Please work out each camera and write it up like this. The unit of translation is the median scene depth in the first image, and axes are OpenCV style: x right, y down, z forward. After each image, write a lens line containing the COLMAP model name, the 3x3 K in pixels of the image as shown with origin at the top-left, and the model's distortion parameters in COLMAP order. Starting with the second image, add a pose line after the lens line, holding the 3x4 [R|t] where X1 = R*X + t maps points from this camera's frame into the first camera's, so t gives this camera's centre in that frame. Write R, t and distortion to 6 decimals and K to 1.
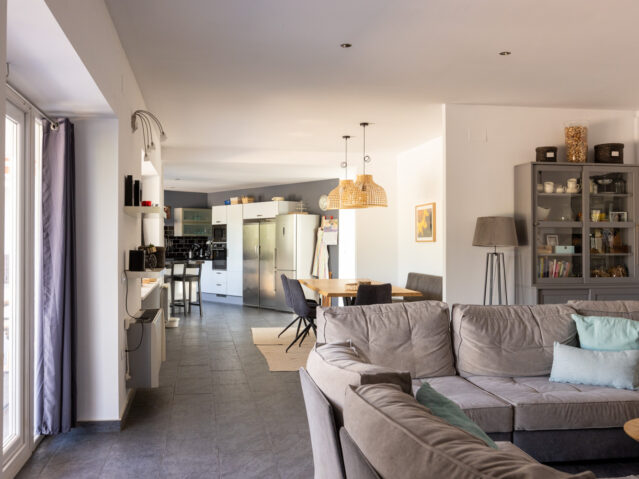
lens RADIAL K [[886.7, 0, 319.5], [0, 886.7, 239.5], [0, 0, 1]] dist [0.000850, 0.000255]
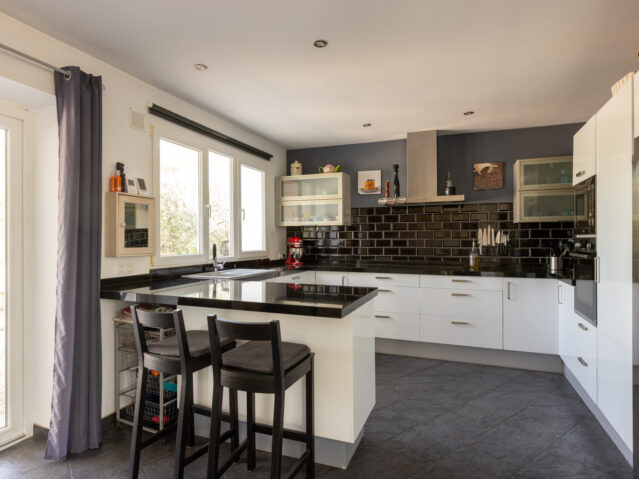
lens RADIAL K [[384.1, 0, 319.5], [0, 384.1, 239.5], [0, 0, 1]] dist [0.001194, 0.001094]
pose [[0.479115, 0.002807, -0.877748, -0.033333], [0.005991, 0.999961, 0.006468, 0.003286], [0.877732, -0.008358, 0.479079, 0.838896]]
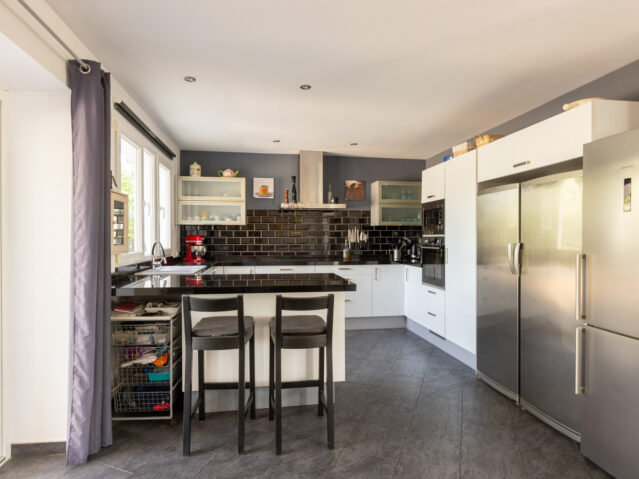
lens RADIAL K [[384.1, 0, 319.5], [0, 384.1, 239.5], [0, 0, 1]] dist [0.001194, 0.001094]
pose [[0.867090, 0.004941, -0.498127, -0.056375], [0.001574, 0.999919, 0.012658, 0.002924], [0.498149, -0.011760, 0.867012, 0.760399]]
